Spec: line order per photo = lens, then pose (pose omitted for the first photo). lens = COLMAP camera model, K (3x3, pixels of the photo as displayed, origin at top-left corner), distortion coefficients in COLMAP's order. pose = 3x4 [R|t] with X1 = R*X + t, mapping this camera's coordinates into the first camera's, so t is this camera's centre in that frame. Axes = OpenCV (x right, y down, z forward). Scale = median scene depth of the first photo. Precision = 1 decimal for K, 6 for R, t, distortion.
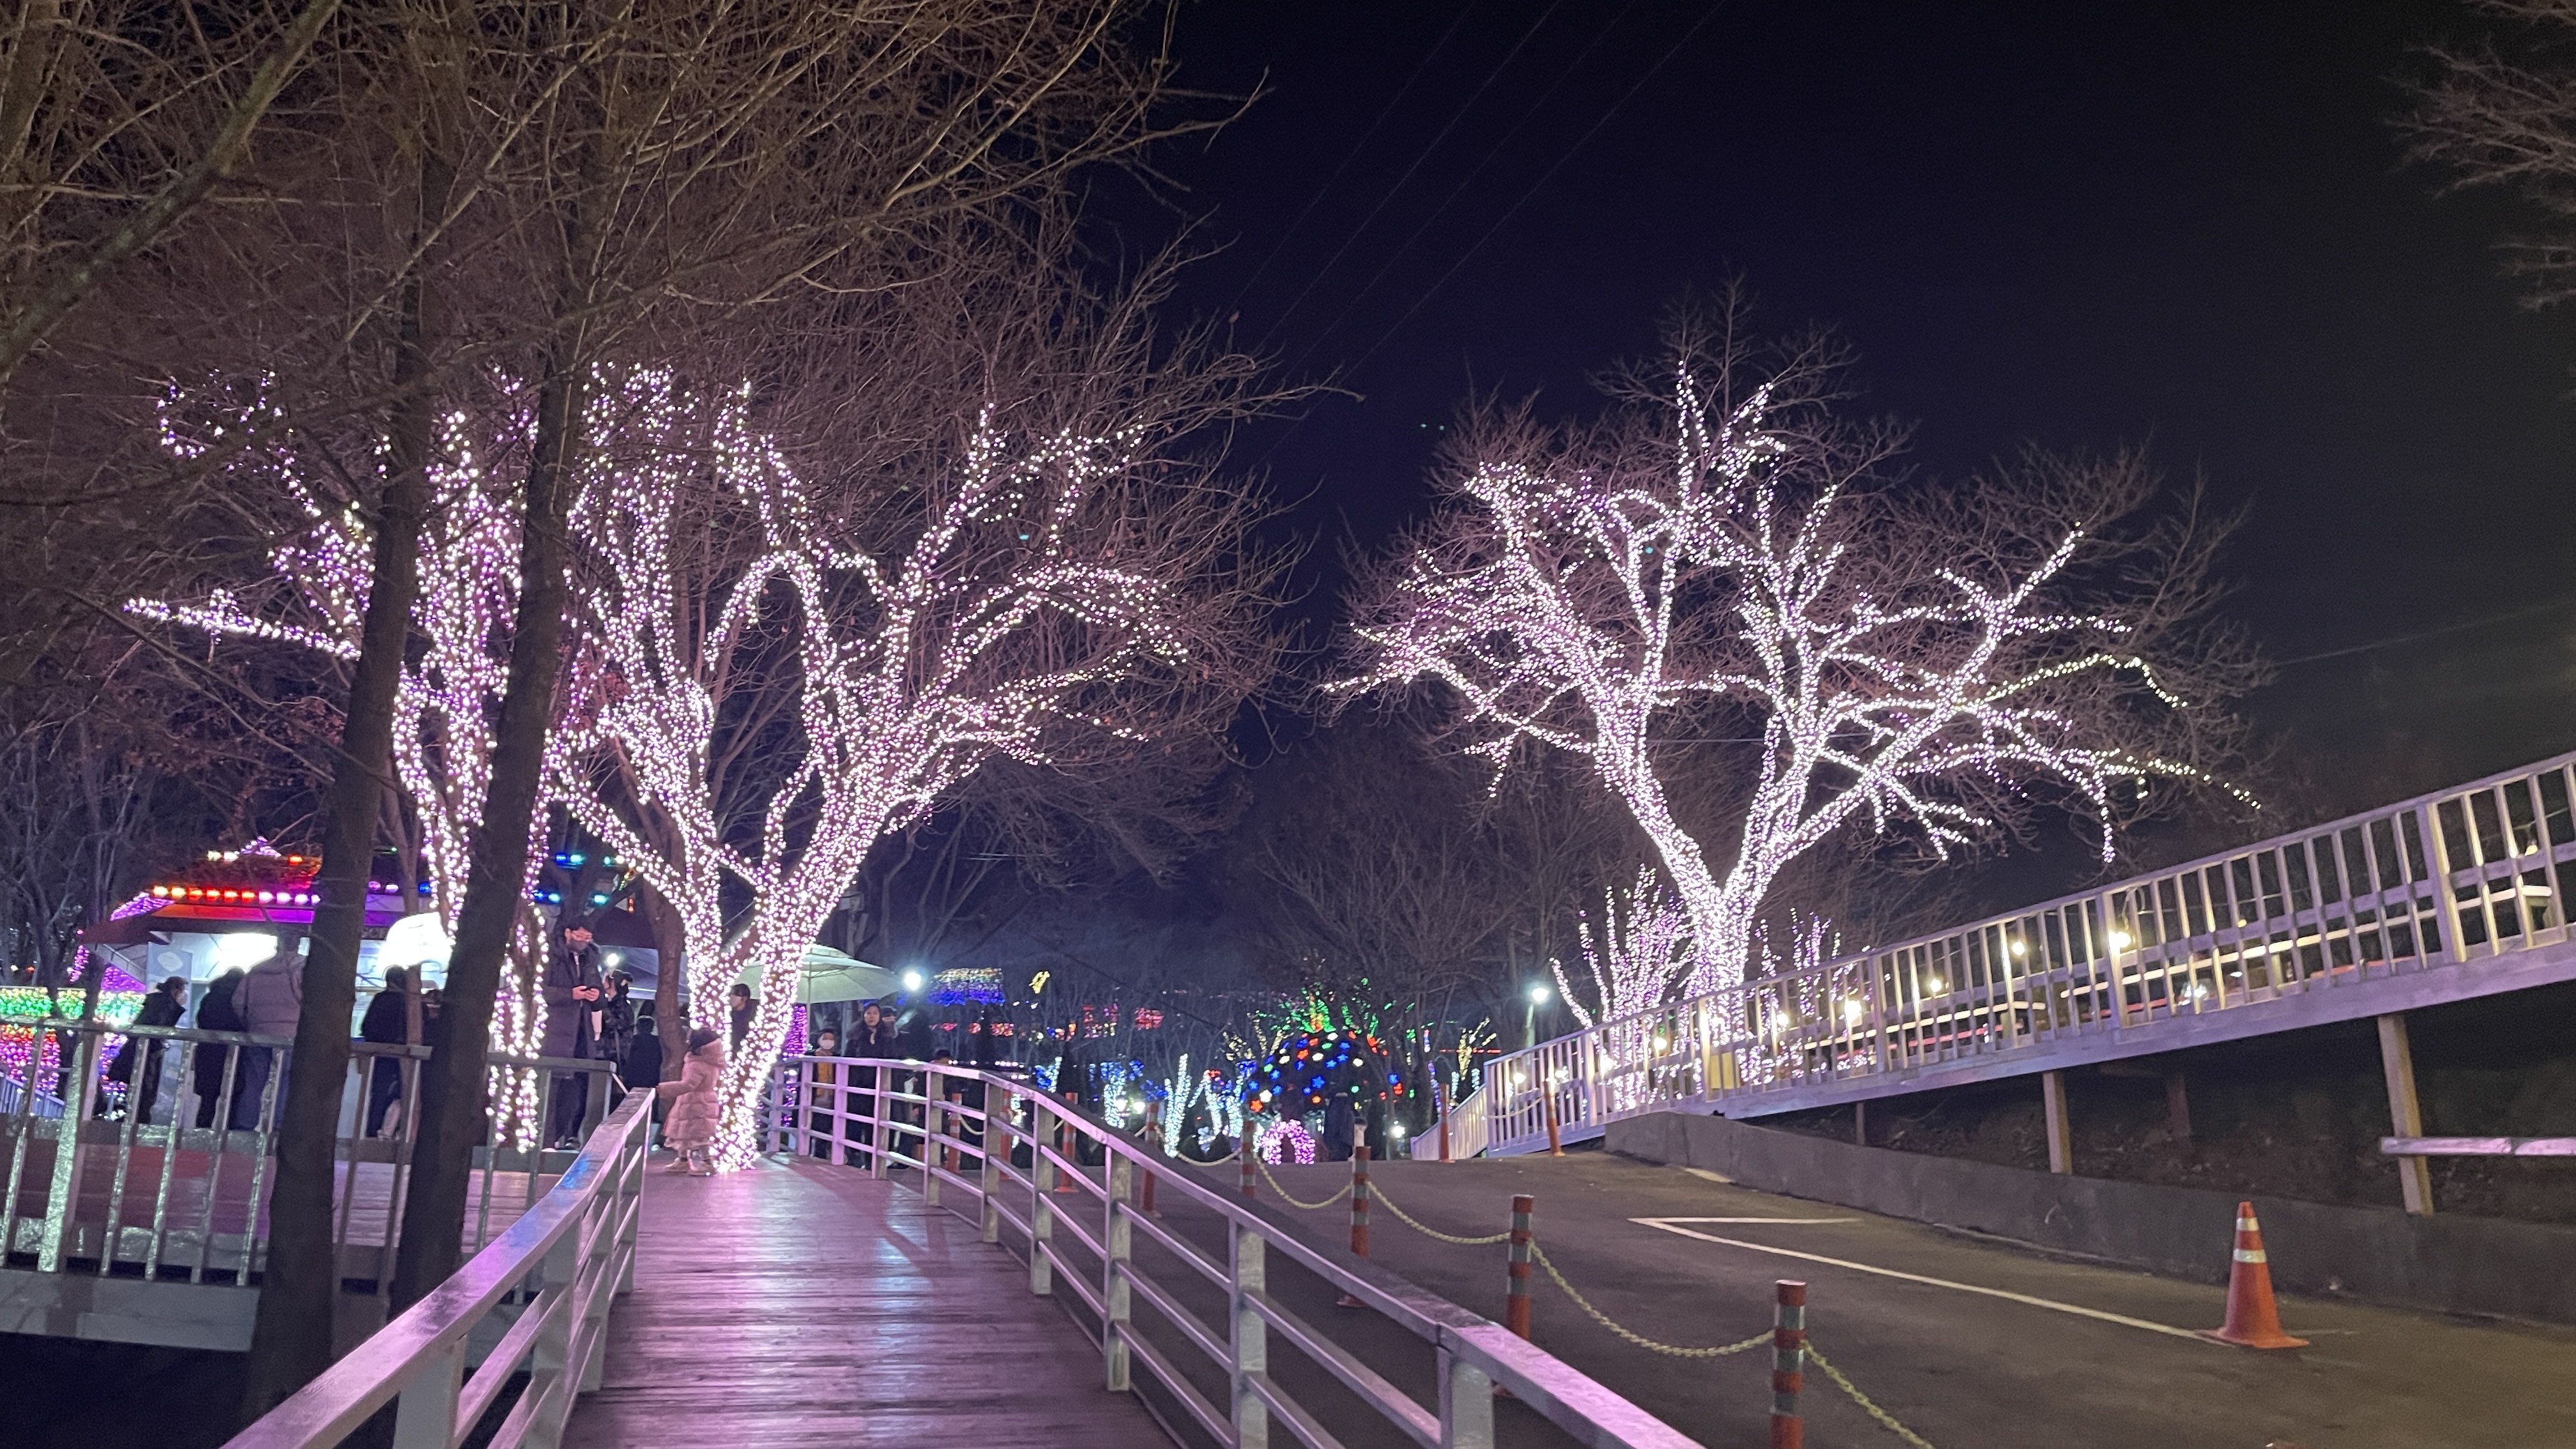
lens RADIAL K [[1987.8, 0, 1288.0], [0, 1987.8, 724.5], [0, 0, 1]] dist [0.030506, -0.002863]
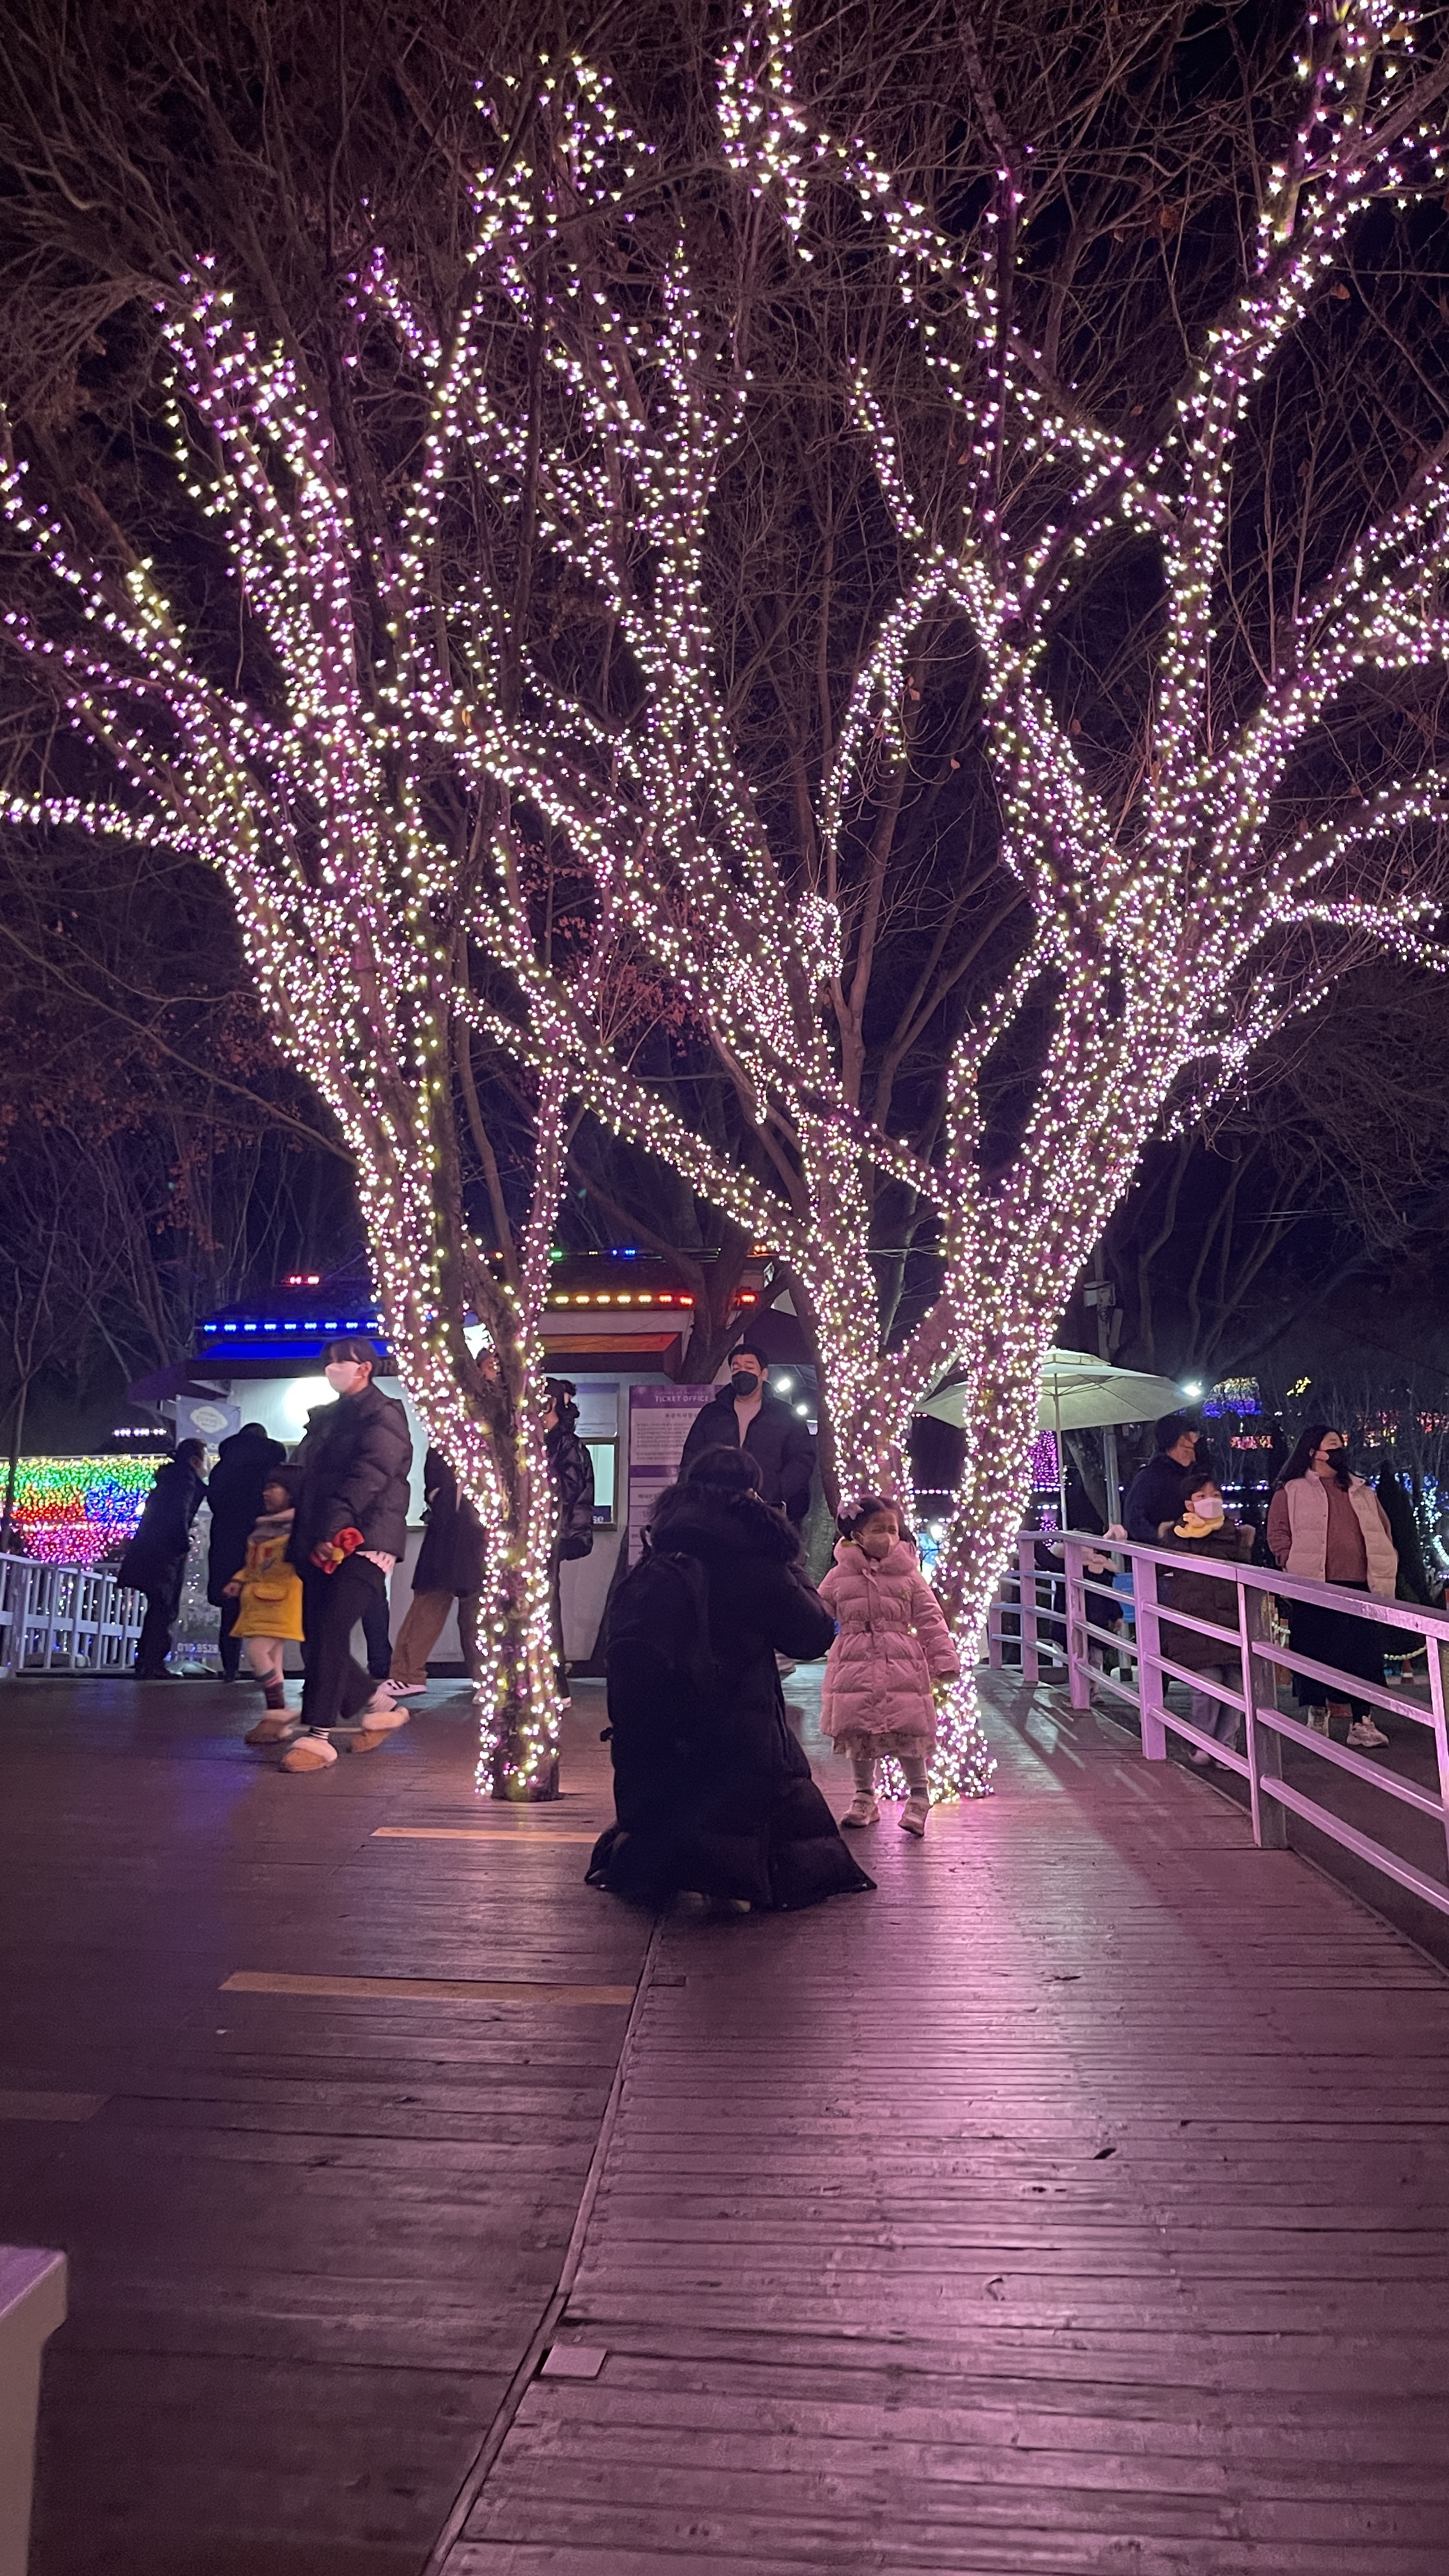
lens RADIAL K [[1987.8, 0, 724.5], [0, 1987.8, 1288.0], [0, 0, 1]] dist [0.030506, -0.002863]
pose [[0.921011, -0.076229, -0.382006, -0.128027], [0.104289, 0.993120, 0.053264, 0.066888], [0.375318, -0.088896, 0.922623, 0.520921]]
